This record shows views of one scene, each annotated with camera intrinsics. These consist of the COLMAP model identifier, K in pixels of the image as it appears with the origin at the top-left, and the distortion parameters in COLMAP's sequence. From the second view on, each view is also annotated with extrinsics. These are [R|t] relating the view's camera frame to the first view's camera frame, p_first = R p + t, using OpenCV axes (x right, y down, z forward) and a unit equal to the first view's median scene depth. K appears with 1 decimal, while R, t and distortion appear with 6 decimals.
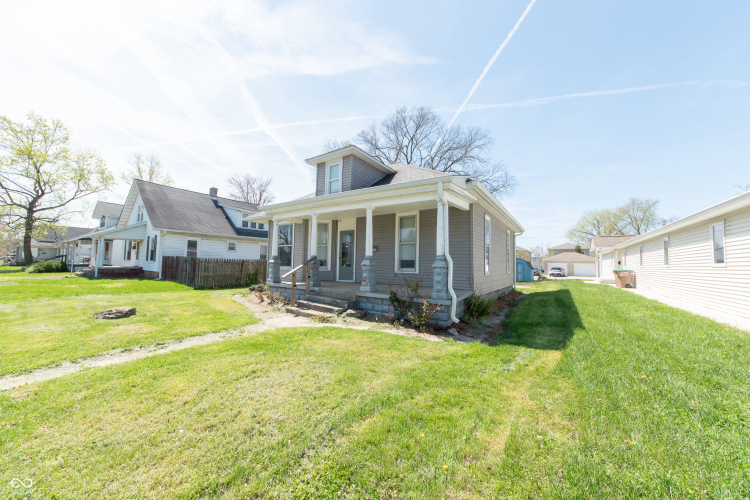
lens RADIAL K [[268.2, 0, 374.1], [0, 268.2, 240.4], [0, 0, 1]] dist [-0.007835, 0.000079]
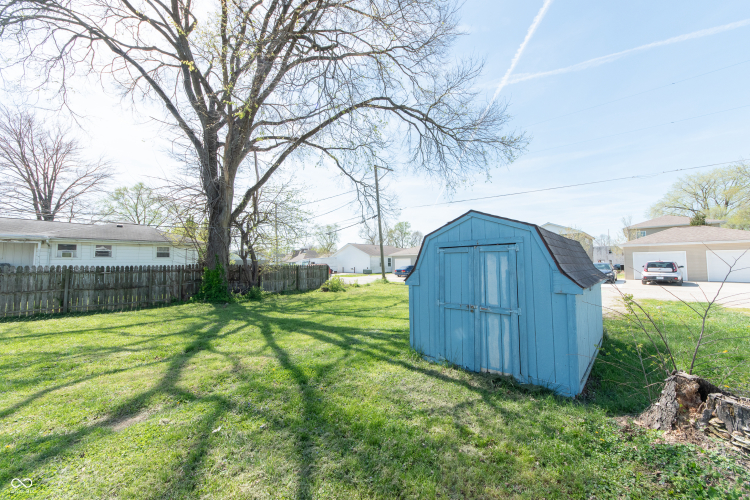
lens RADIAL K [[271.0, 0, 376.9], [0, 271.0, 250.9], [0, 0, 1]] dist [-0.008079, 0.000535]
pose [[0.988035, -0.041880, -0.148435, 0.240164], [0.048019, 0.998123, 0.038019, 0.036278], [0.146564, -0.044692, 0.988191, 0.402099]]
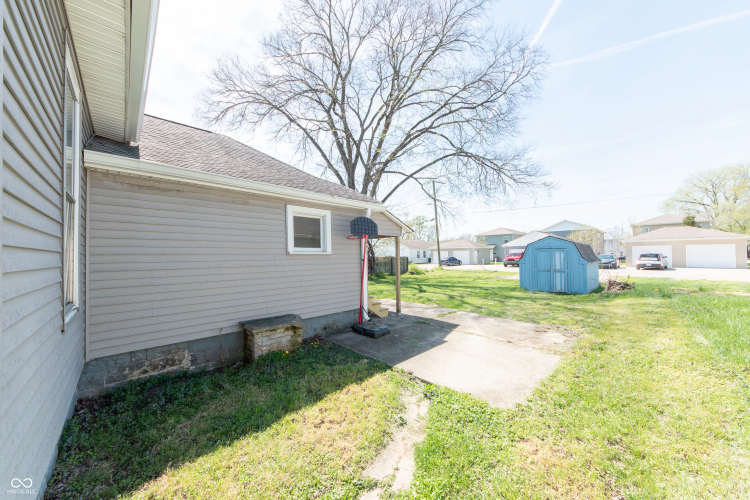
lens RADIAL K [[271.0, 0, 376.9], [0, 271.0, 250.9], [0, 0, 1]] dist [-0.008079, 0.000535]
pose [[0.982788, -0.042463, -0.179789, 0.164802], [0.054659, 0.996488, 0.063433, 0.021066], [0.176464, -0.072169, 0.981658, 0.257597]]
